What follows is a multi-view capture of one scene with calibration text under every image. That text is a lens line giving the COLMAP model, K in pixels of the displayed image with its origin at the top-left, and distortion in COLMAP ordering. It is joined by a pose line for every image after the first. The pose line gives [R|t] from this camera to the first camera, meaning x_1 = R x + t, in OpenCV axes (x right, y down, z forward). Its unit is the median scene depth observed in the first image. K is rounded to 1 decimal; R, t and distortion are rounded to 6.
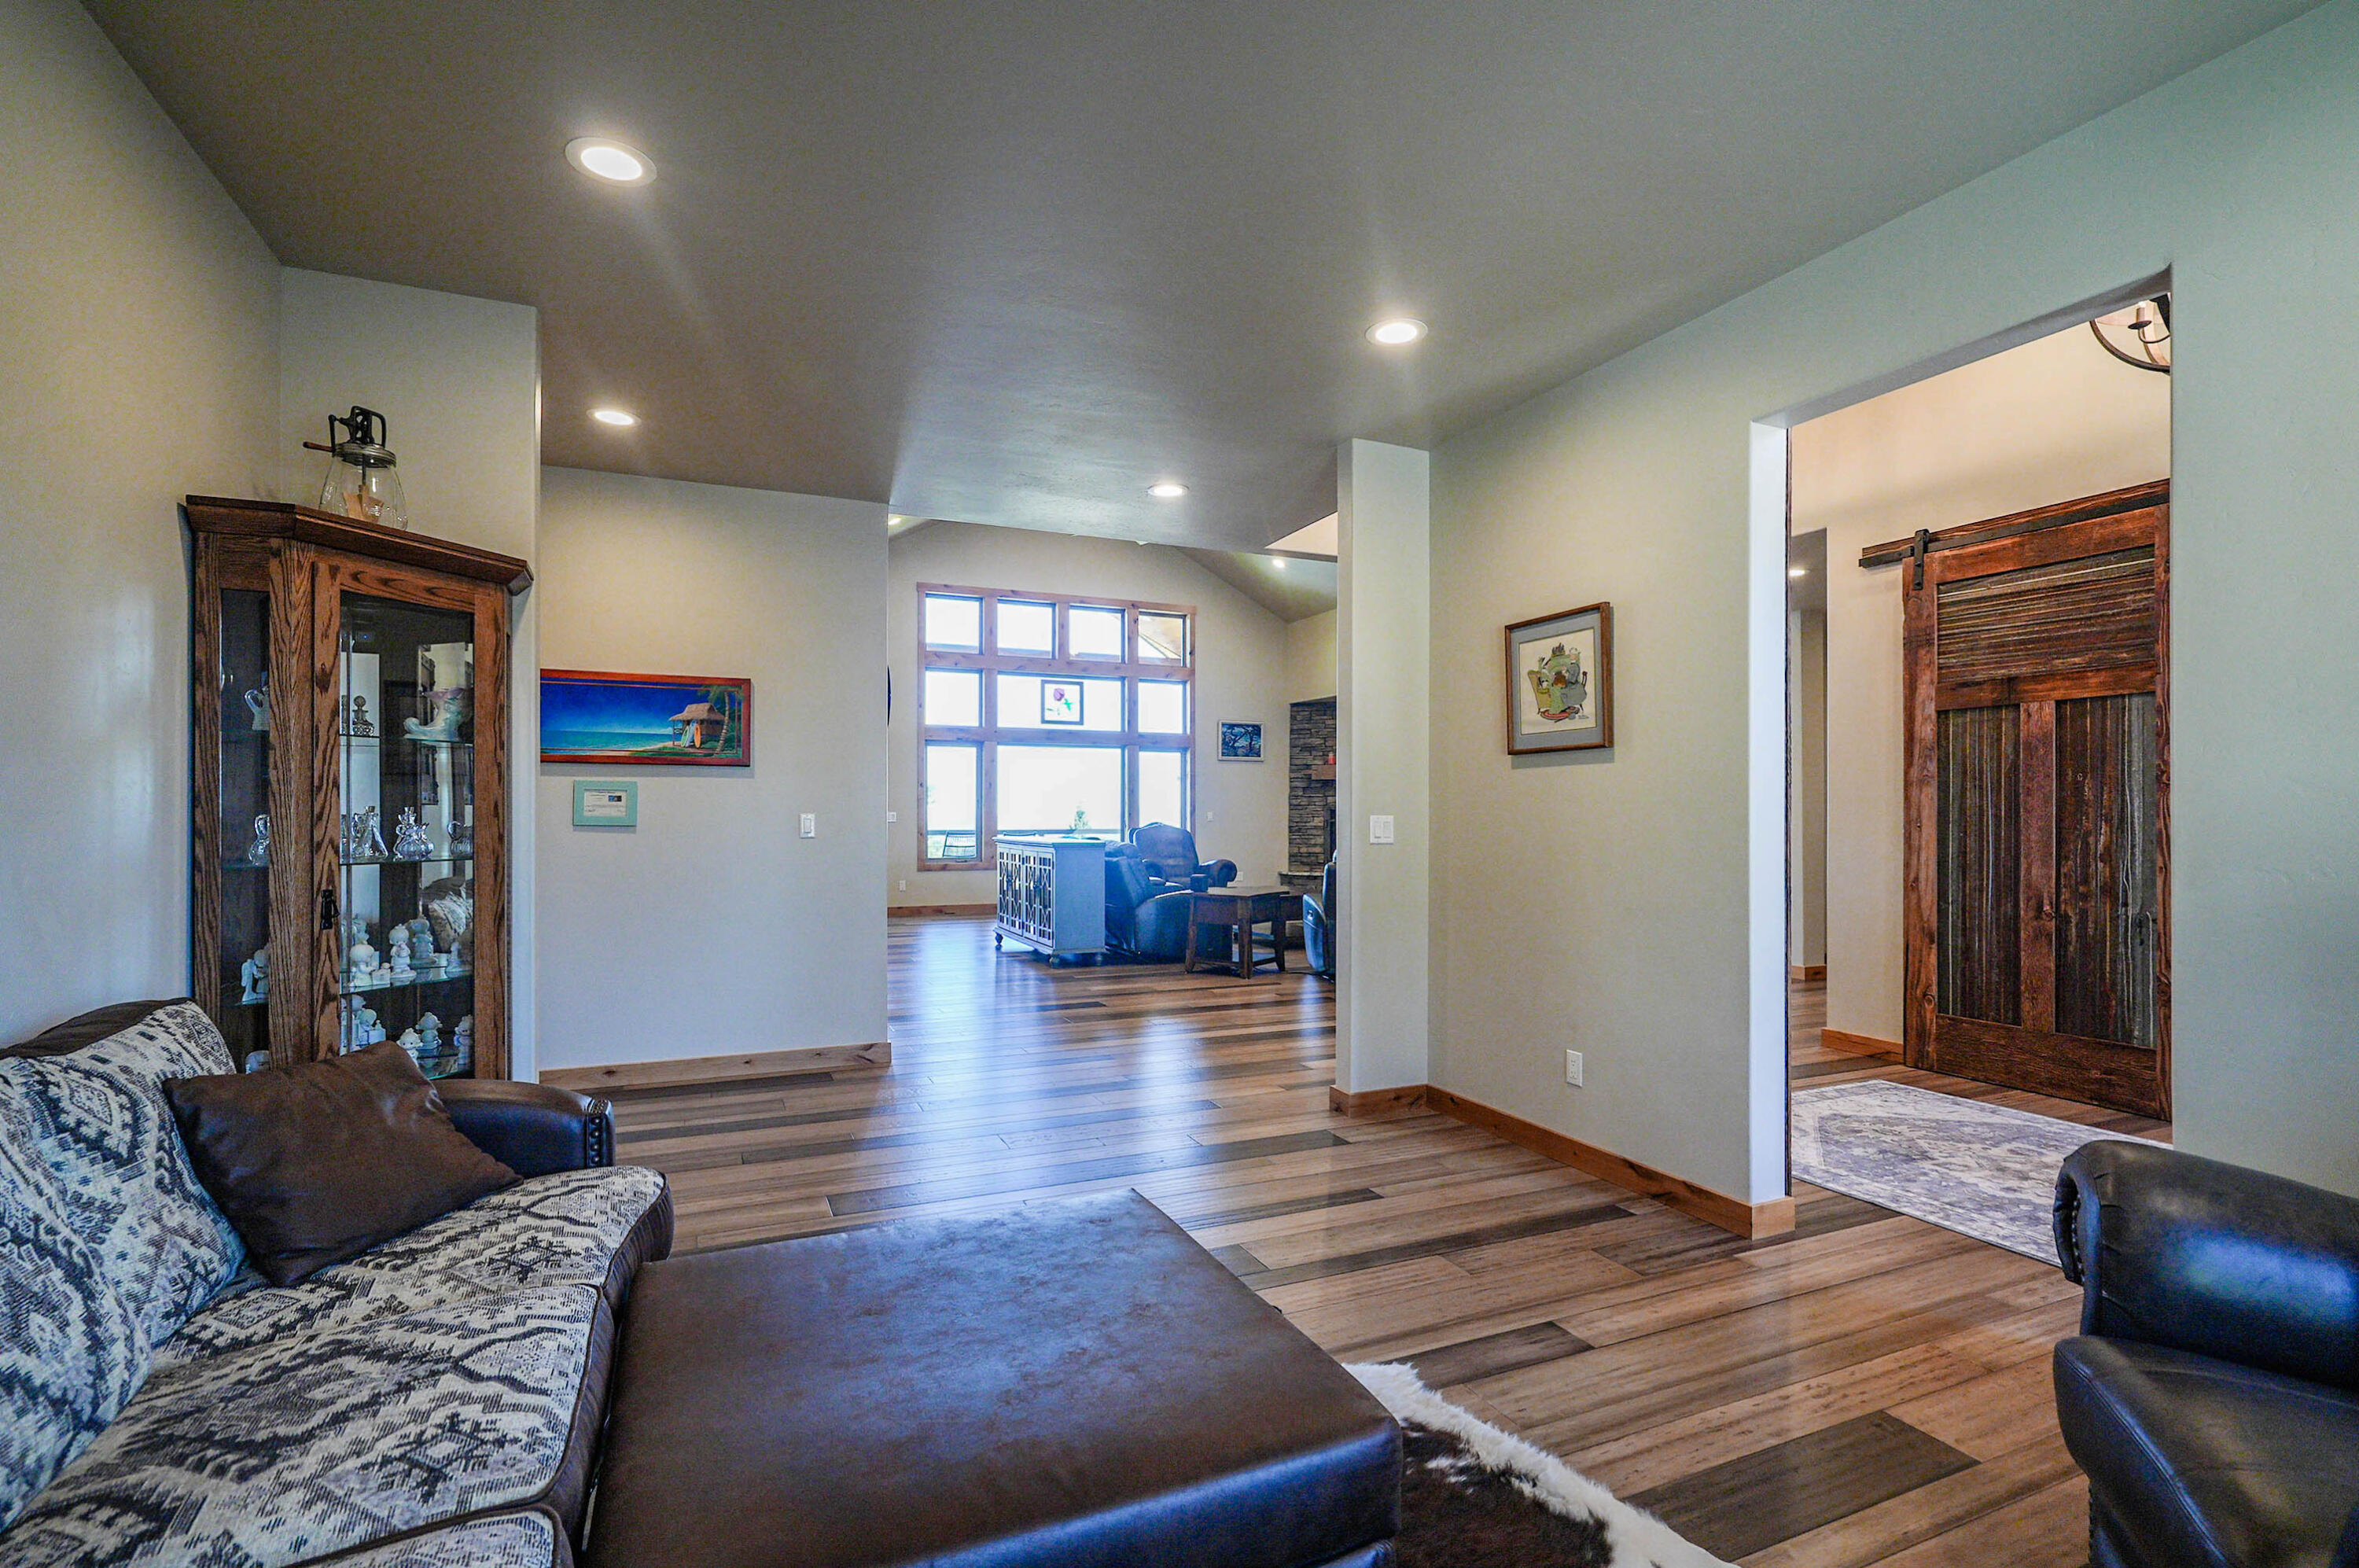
lens RADIAL K [[1100.2, 0, 1125.8], [0, 1100.2, 792.4], [0, 0, 1]] dist [0.001358, 0.000543]
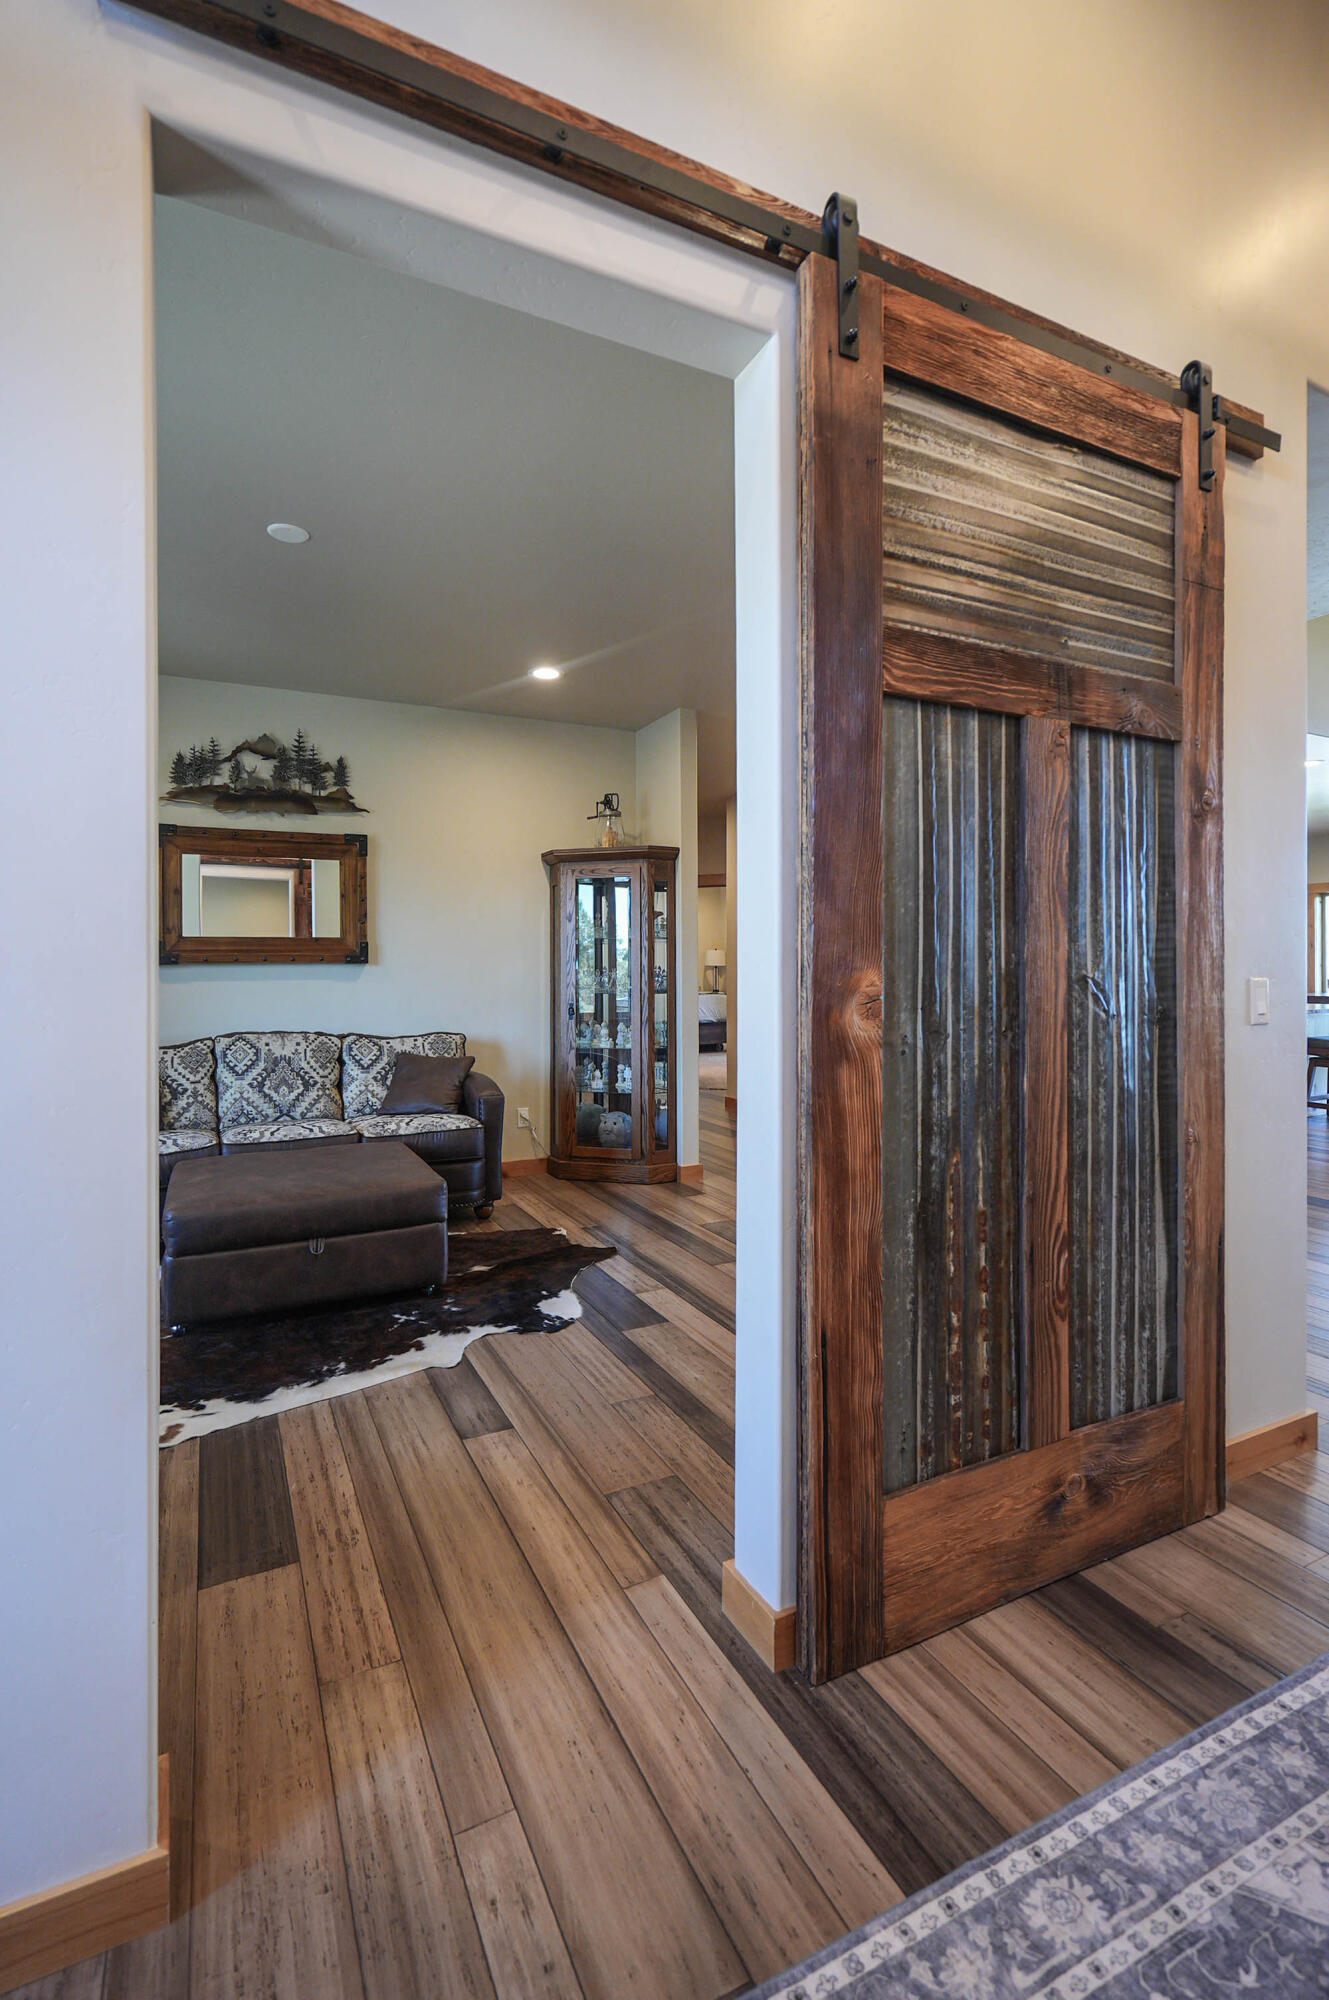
lens RADIAL K [[933.5, 0, 662.7], [0, 933.5, 980.2], [0, 0, 1]] dist [0.001057, 0.000284]
pose [[0.043581, 0.001032, -0.999049, 1.345285], [0.019424, 0.999810, 0.001880, 0.036071], [0.998861, -0.019487, 0.043553, 1.136084]]
